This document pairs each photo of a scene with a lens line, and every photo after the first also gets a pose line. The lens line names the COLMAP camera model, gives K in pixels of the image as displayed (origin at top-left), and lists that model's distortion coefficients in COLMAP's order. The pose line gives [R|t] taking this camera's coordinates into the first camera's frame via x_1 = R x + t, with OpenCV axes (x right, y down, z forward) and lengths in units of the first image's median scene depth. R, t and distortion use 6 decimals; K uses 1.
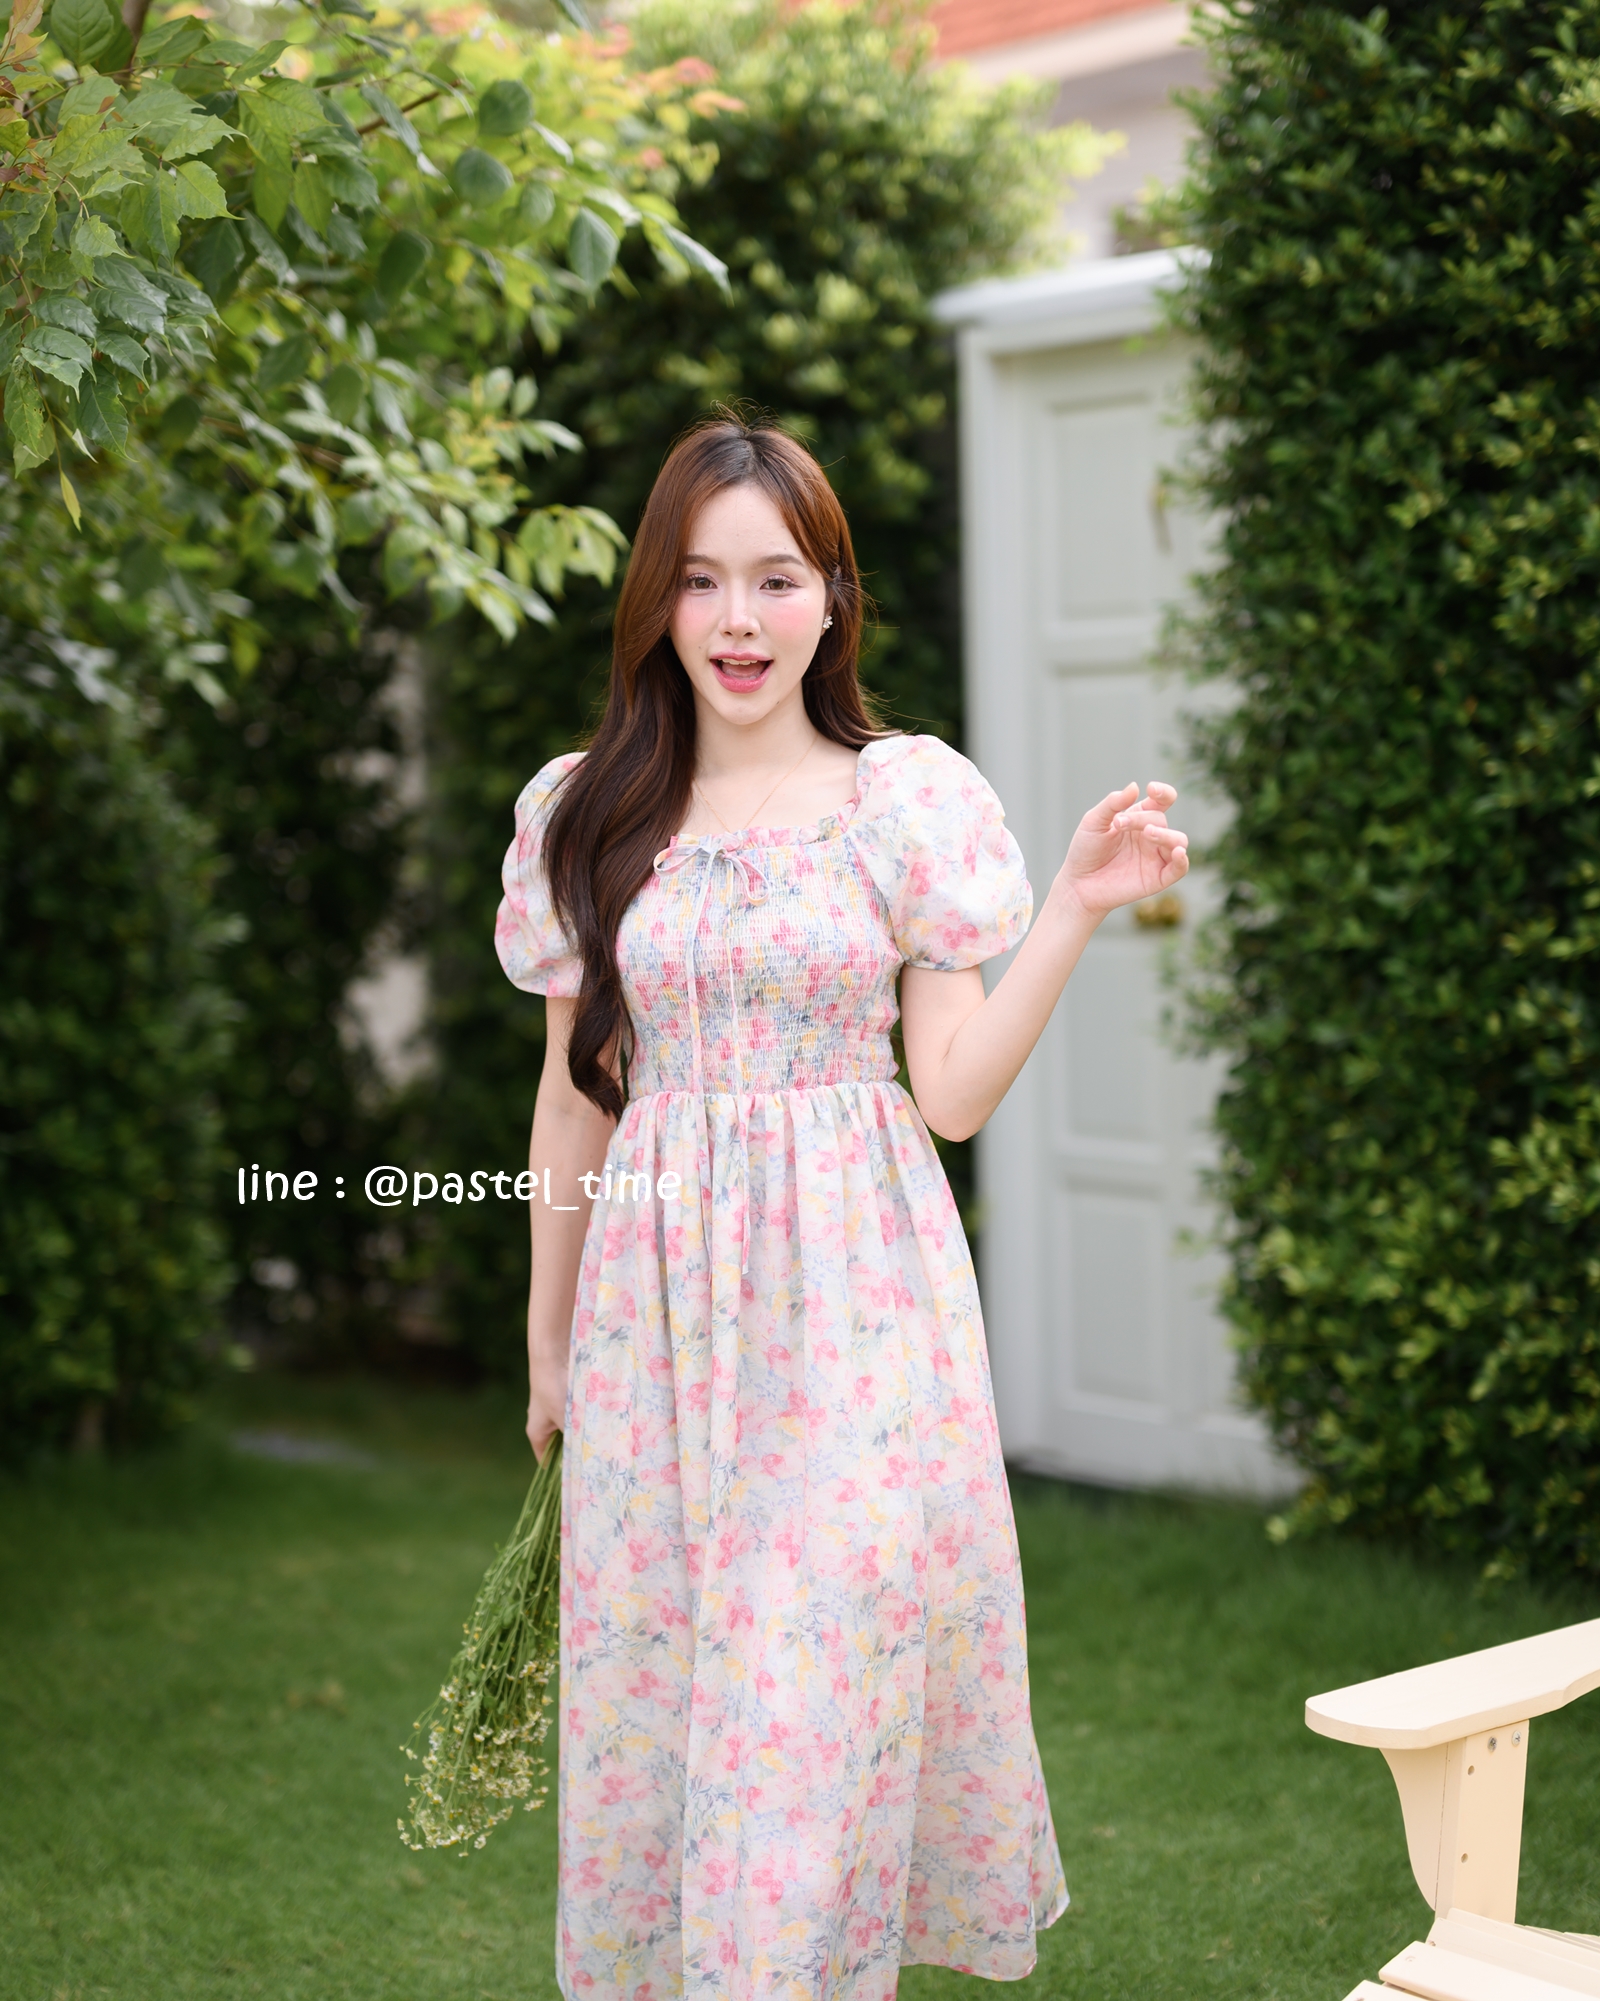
lens RADIAL K [[3471.1, 0, 819.5], [0, 3471.1, 1020.7], [0, 0, 1]] dist [0.090848, 0.000000]
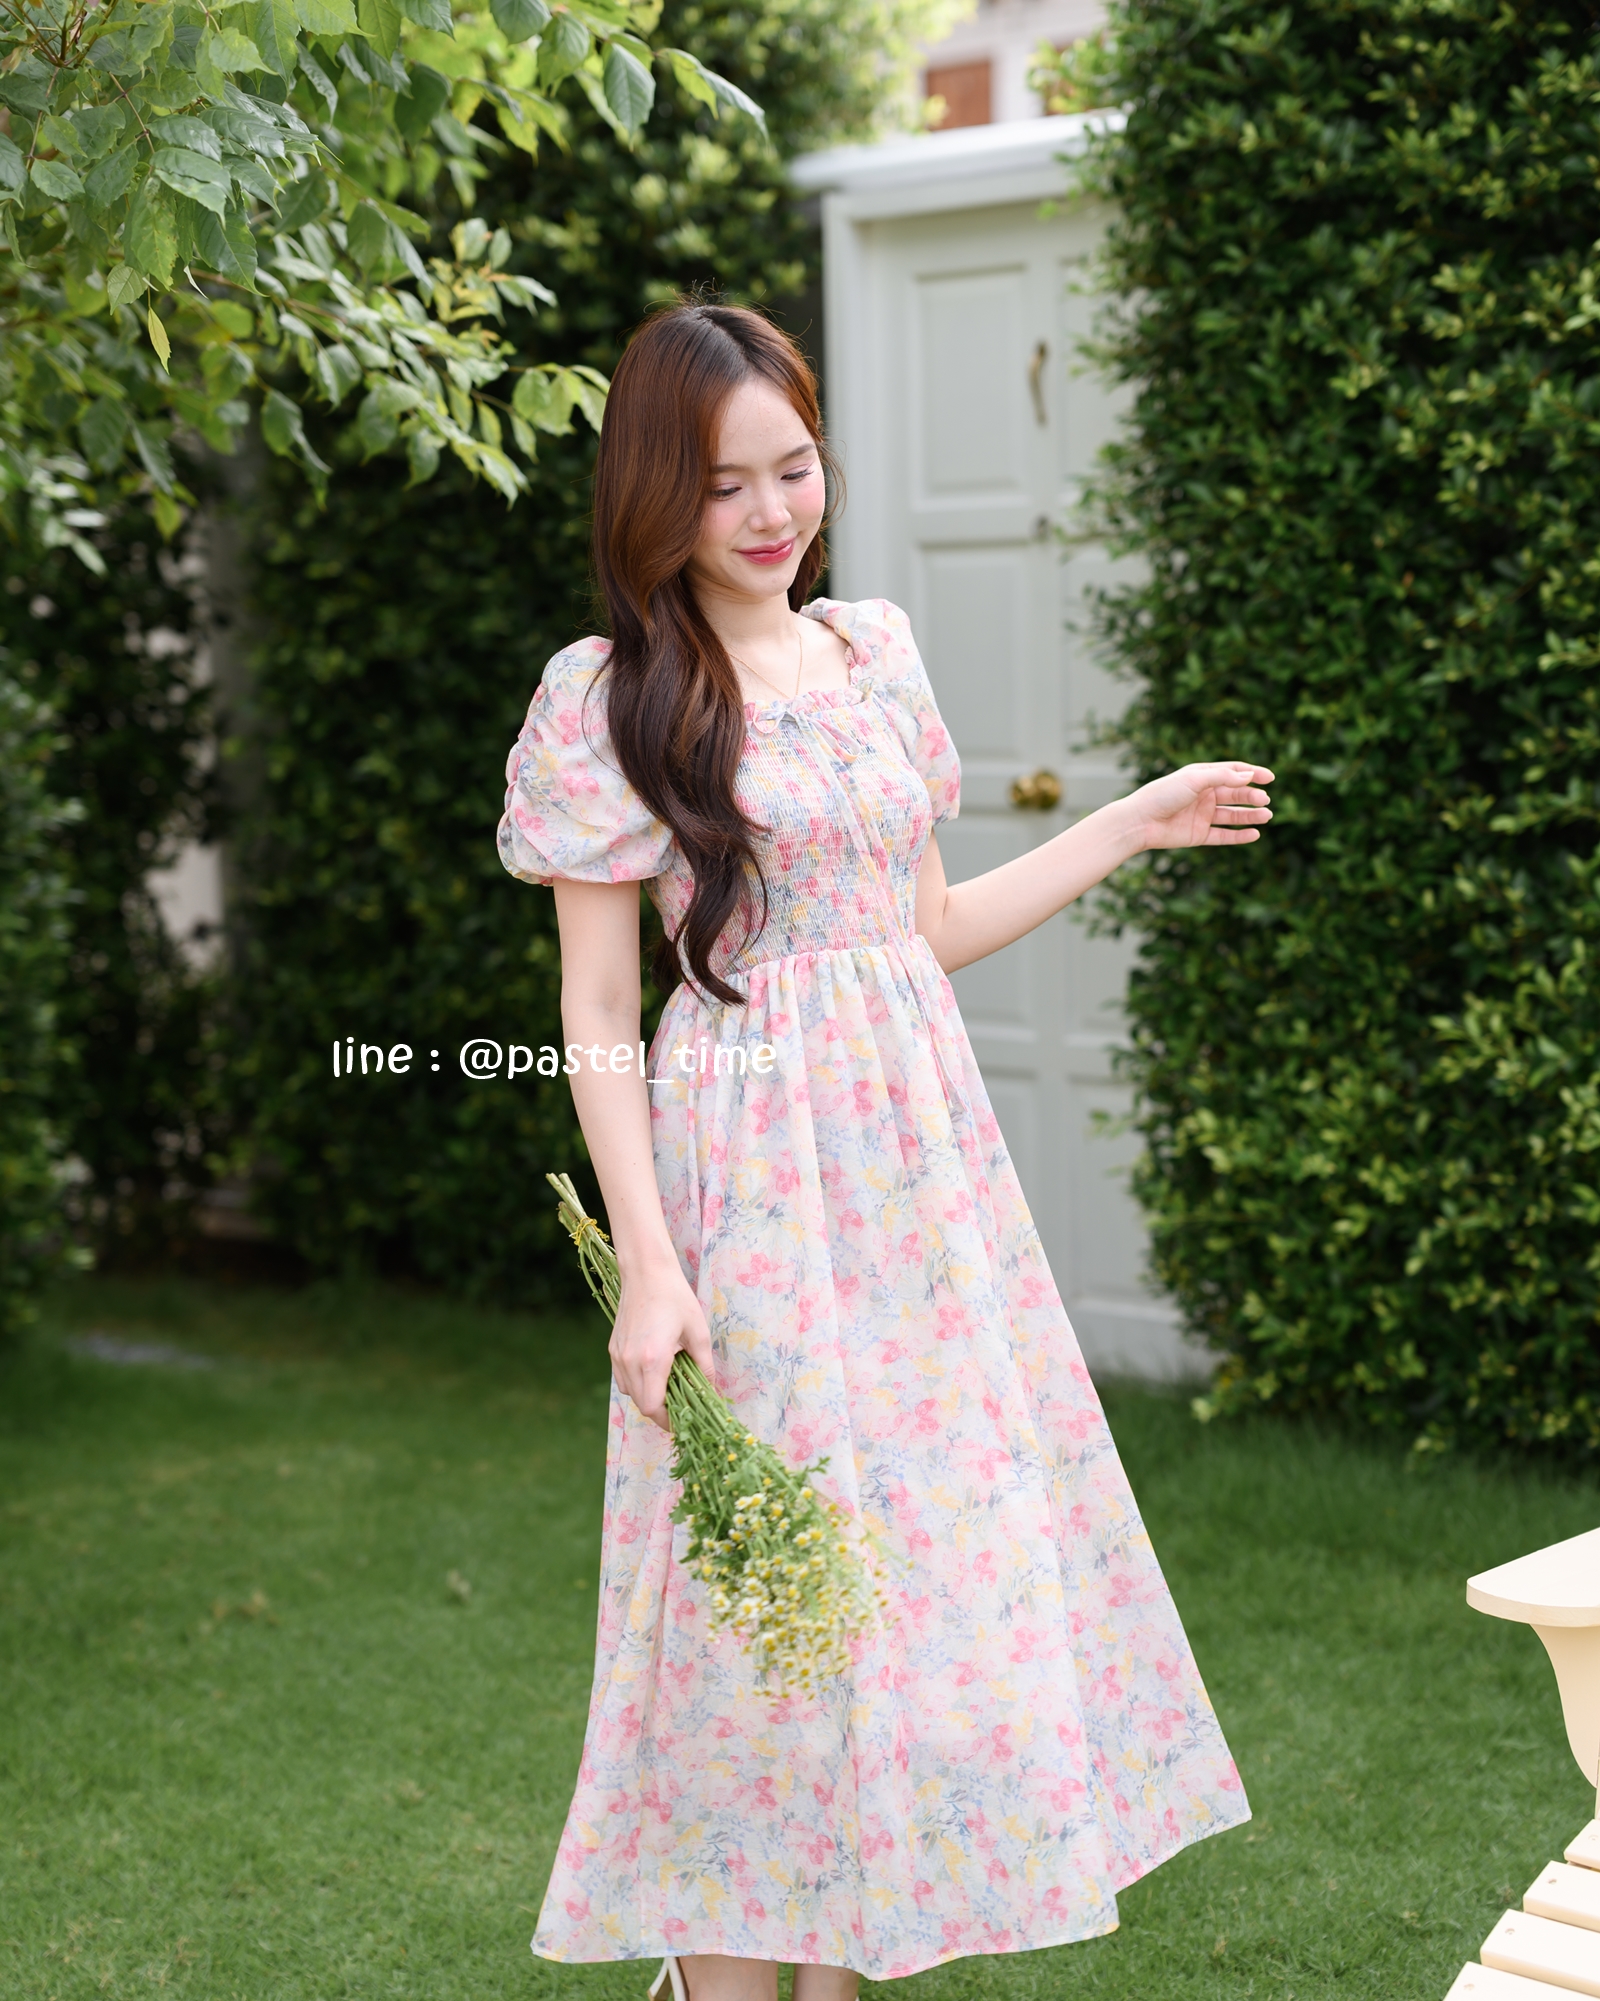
lens RADIAL K [[3471.1, 0, 843.8], [0, 3471.1, 992.9], [0, 0, 1]] dist [0.090848, 0.000000]
pose [[0.992297, -0.008951, 0.123555, -0.094724], [0.006024, 0.999693, 0.024045, 0.002478], [-0.123732, -0.023116, 0.992046, 0.029088]]
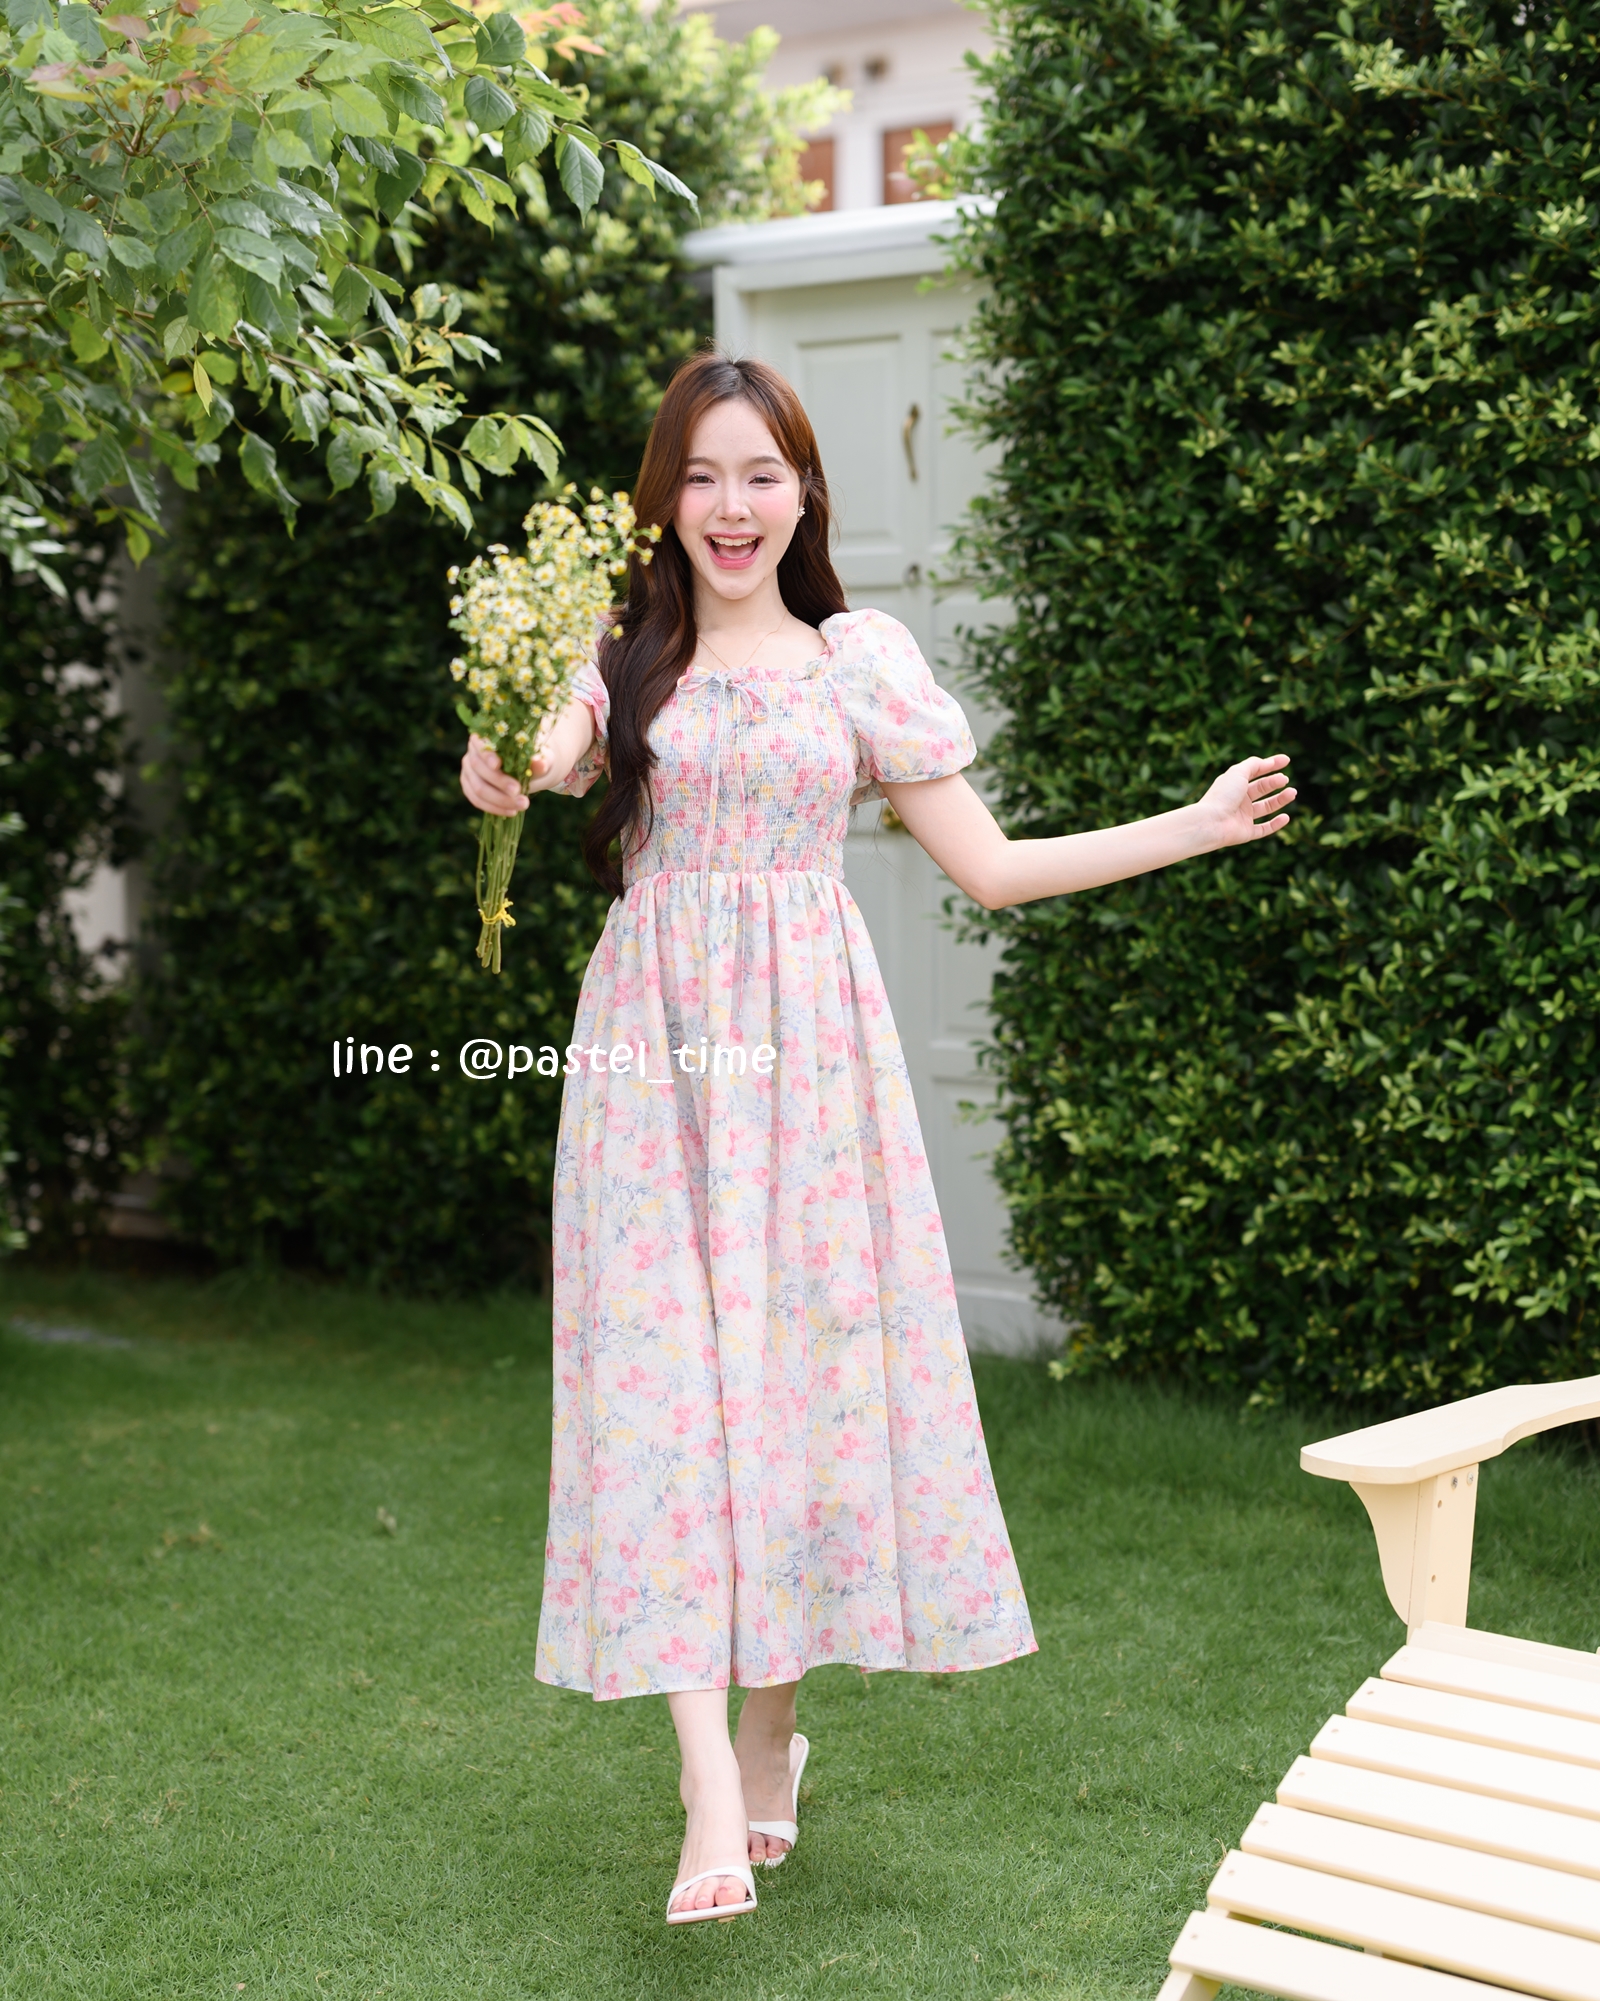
lens RADIAL K [[3471.1, 0, 817.5], [0, 3471.1, 1005.7], [0, 0, 1]] dist [0.090848, 0.000000]
pose [[0.986088, 0.002107, 0.166214, -0.129559], [-0.003421, 0.999965, 0.007622, 0.023566], [-0.166192, -0.008085, 0.986060, -0.071261]]
